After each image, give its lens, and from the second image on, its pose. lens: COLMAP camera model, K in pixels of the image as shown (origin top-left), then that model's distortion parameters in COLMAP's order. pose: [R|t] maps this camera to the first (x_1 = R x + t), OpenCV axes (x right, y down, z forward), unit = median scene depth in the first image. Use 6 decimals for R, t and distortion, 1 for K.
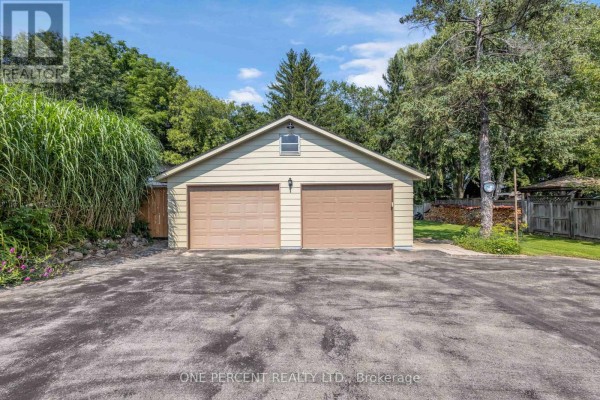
lens RADIAL K [[277.8, 0, 302.9], [0, 277.8, 202.2], [0, 0, 1]] dist [0.005016, -0.001569]
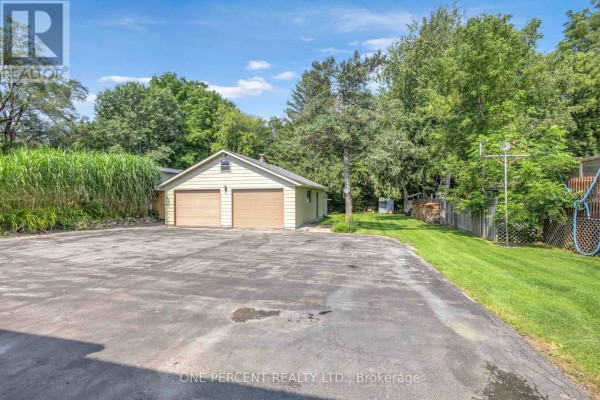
lens RADIAL K [[277.8, 0, 297.2], [0, 277.8, 198.1], [0, 0, 1]] dist [0.005016, -0.001569]
pose [[0.968385, 0.003479, -0.249435, 0.803206], [-0.005242, 0.999966, -0.006404, -0.000916], [0.249404, 0.007509, 0.968370, -0.542747]]
